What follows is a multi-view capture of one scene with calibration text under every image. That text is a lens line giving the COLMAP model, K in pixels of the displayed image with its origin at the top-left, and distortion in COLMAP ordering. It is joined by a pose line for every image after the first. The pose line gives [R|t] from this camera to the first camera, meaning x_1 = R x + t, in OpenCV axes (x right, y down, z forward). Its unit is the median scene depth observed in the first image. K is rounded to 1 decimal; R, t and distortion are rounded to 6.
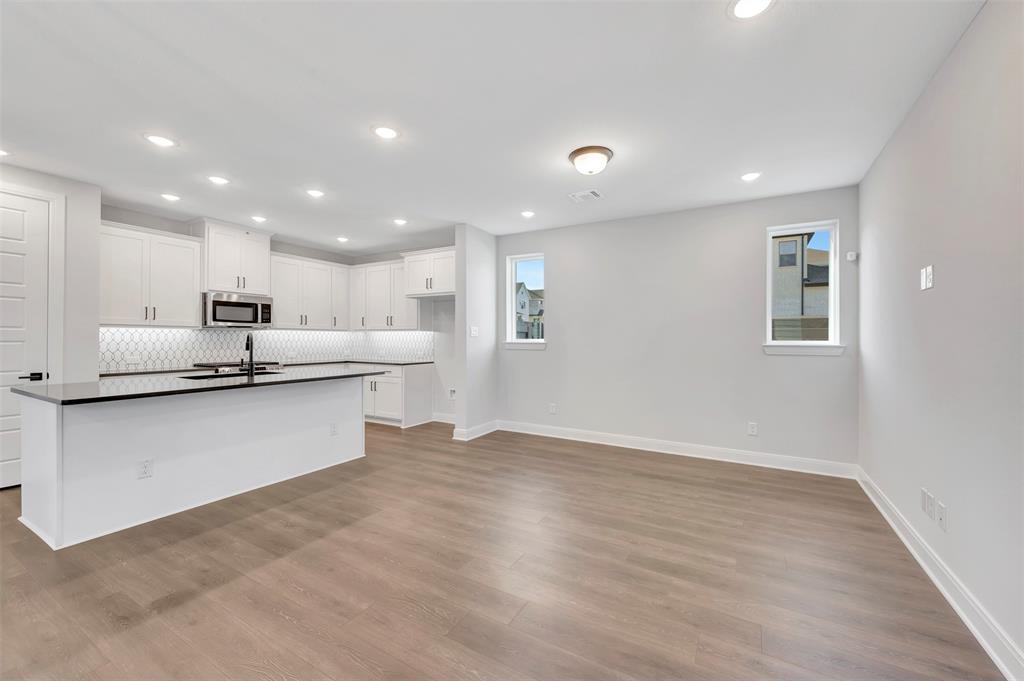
lens RADIAL K [[404.4, 0, 518.8], [0, 404.4, 339.8], [0, 0, 1]] dist [-0.000499, -0.000033]
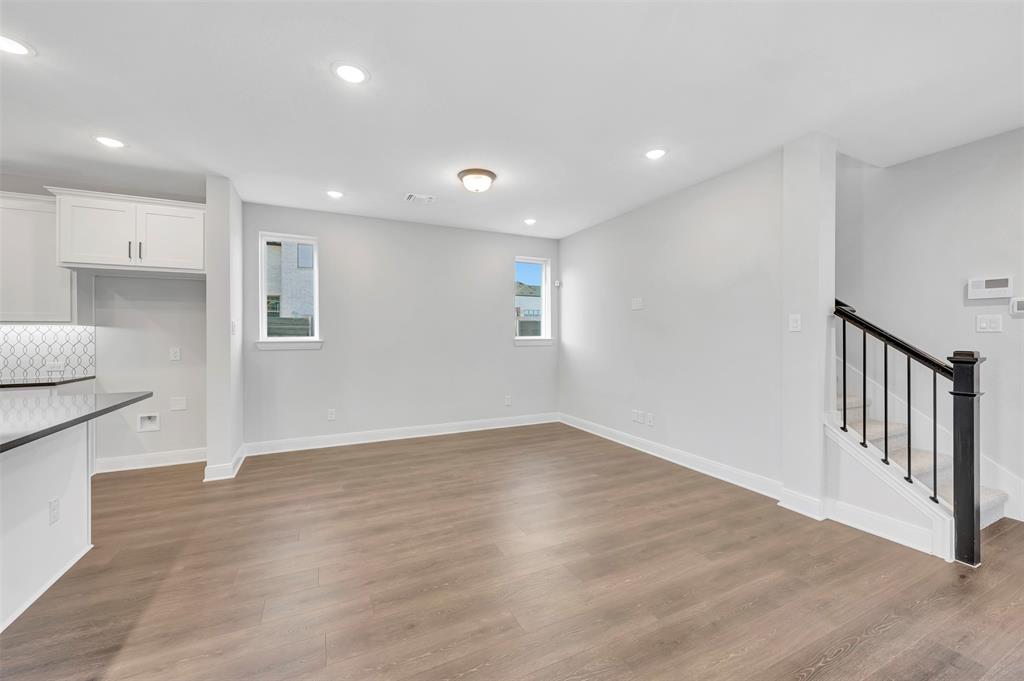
lens RADIAL K [[404.4, 0, 518.6], [0, 404.4, 335.4], [0, 0, 1]] dist [-0.000499, -0.000033]
pose [[0.562802, -0.006824, 0.826563, -0.454228], [0.007671, 0.999966, 0.003033, -0.004466], [-0.826556, 0.004634, 0.562835, 0.167395]]
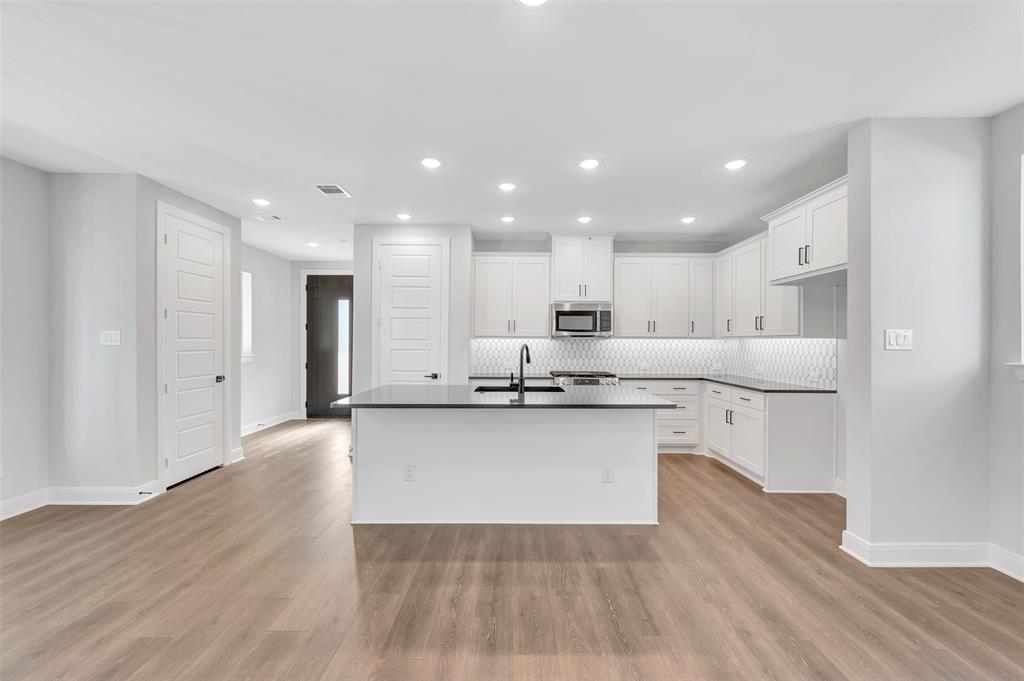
lens RADIAL K [[404.4, 0, 516.5], [0, 404.4, 340.7], [0, 0, 1]] dist [-0.000499, -0.000033]
pose [[0.495198, -0.003357, -0.868774, 0.083903], [-0.004944, 0.999965, -0.006682, -0.014267], [0.868766, 0.007604, 0.495164, 0.404106]]
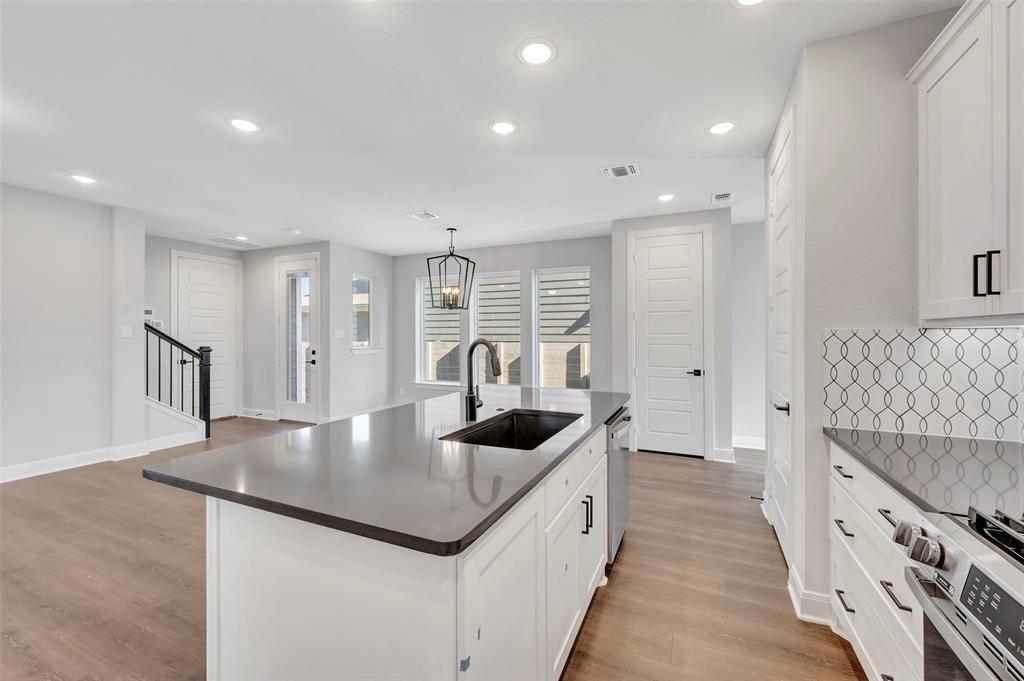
lens RADIAL K [[404.4, 0, 519.8], [0, 404.4, 337.5], [0, 0, 1]] dist [-0.000499, -0.000033]
pose [[-0.994877, -0.005544, -0.100944, -0.496882], [-0.006452, 0.999942, 0.008677, -0.018710], [0.100890, 0.009284, -0.994854, 1.142937]]
